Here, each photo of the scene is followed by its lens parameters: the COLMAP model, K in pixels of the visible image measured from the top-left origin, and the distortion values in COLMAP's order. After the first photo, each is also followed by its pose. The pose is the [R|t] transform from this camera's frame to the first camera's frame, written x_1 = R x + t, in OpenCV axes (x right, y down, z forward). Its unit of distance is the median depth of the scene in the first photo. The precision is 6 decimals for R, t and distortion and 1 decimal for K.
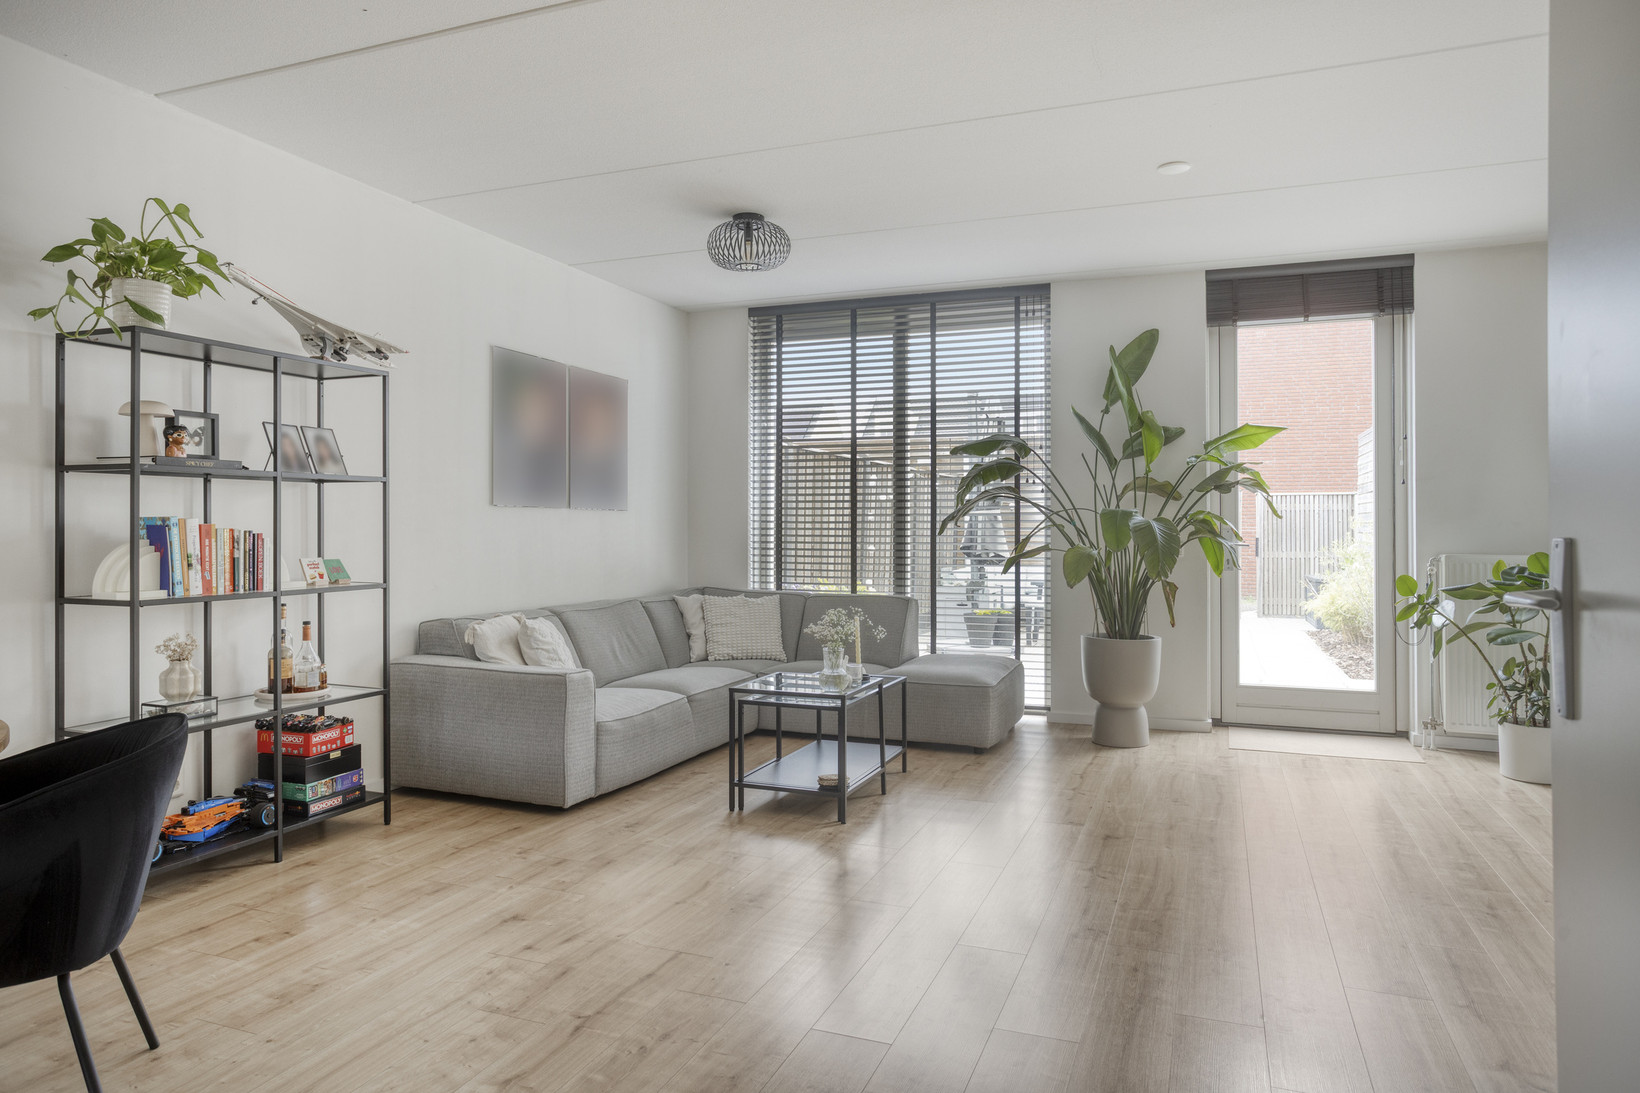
lens RADIAL K [[1035.2, 0, 797.6], [0, 1035.2, 529.5], [0, 0, 1]] dist [-0.020530, 0.019484]
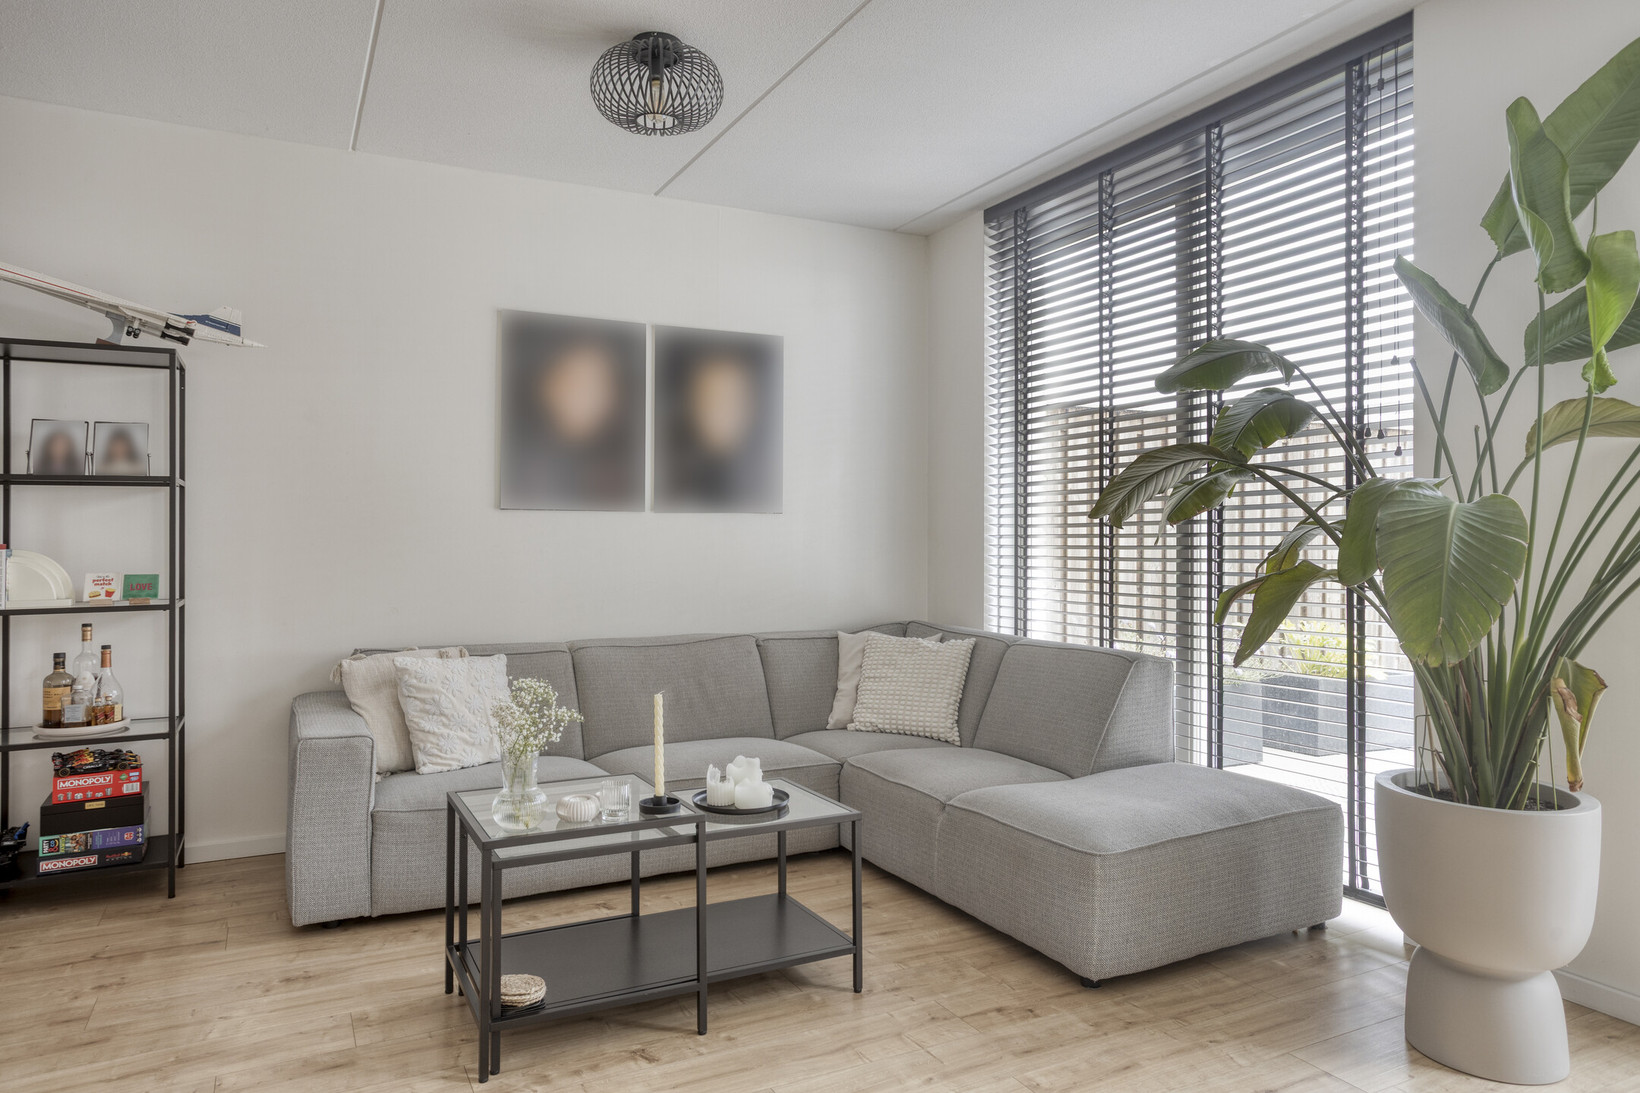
lens RADIAL K [[1035.2, 0, 828.9], [0, 1035.2, 539.6], [0, 0, 1]] dist [-0.020530, 0.019484]
pose [[0.761682, -0.003225, -0.647942, 0.396855], [0.002312, 0.999995, -0.002260, 0.002211], [0.647946, 0.000223, 0.761686, 0.526969]]
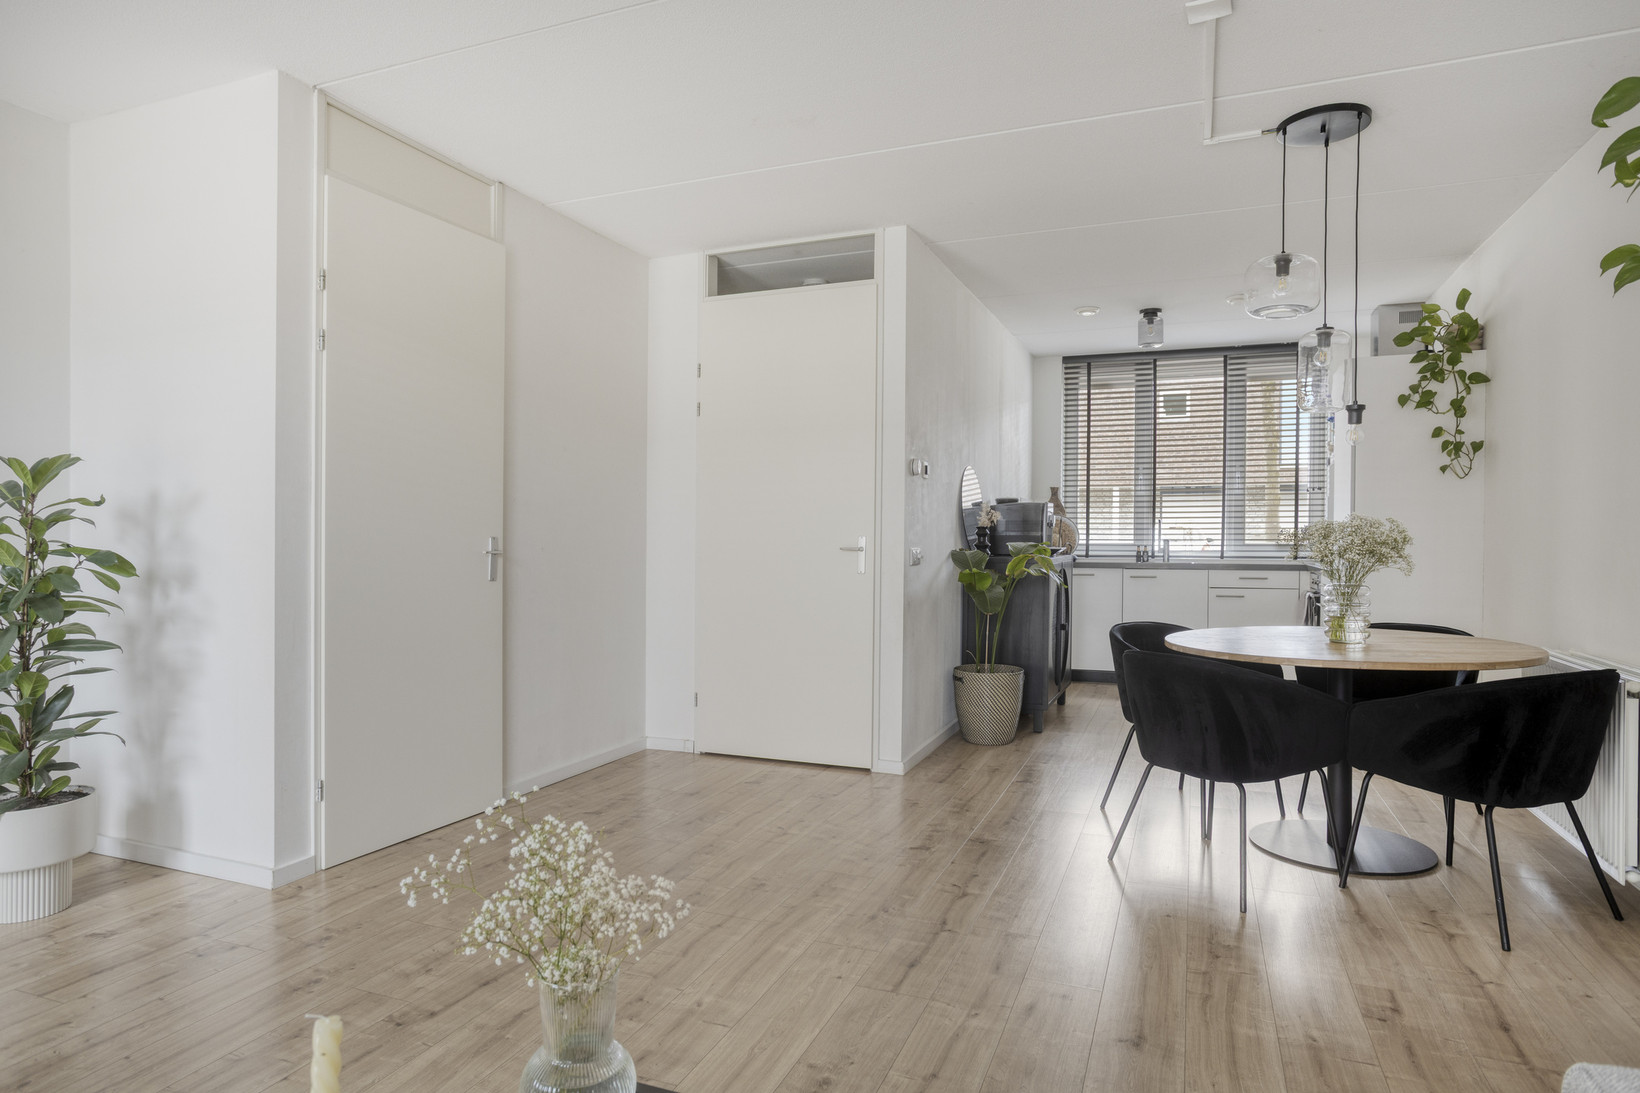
lens RADIAL K [[972.9, 0, 802.6], [0, 972.9, 532.9], [0, 0, 1]] dist [-0.033282, 0.026410]
pose [[-0.999977, -0.005058, 0.004502, -0.018133], [-0.005091, 0.999961, -0.007260, 0.005130], [-0.004465, -0.007282, -0.999964, 0.961749]]
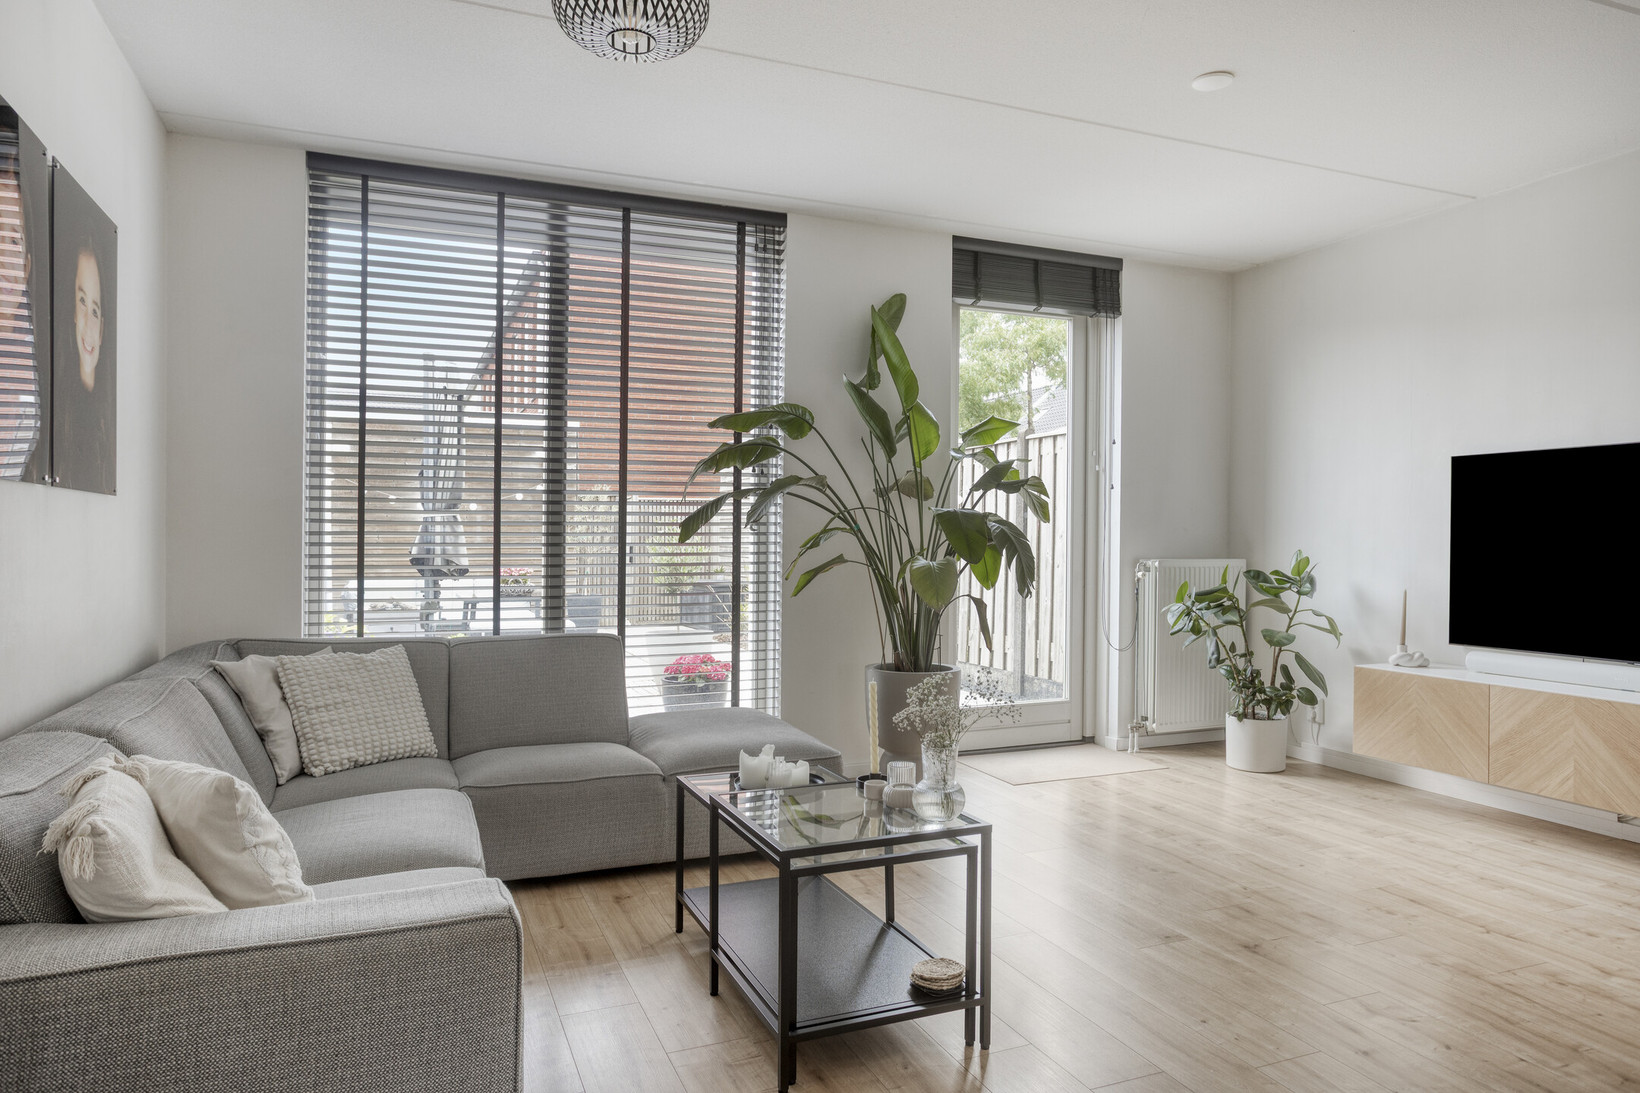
lens RADIAL K [[1031.8, 0, 820.2], [0, 1031.8, 540.5], [0, 0, 1]] dist [-0.011753, 0.007345]
pose [[0.709781, -0.003467, 0.704414, -0.312226], [-0.001022, 0.999982, 0.005951, 0.000083], [-0.704422, -0.004944, 0.709764, 0.492563]]
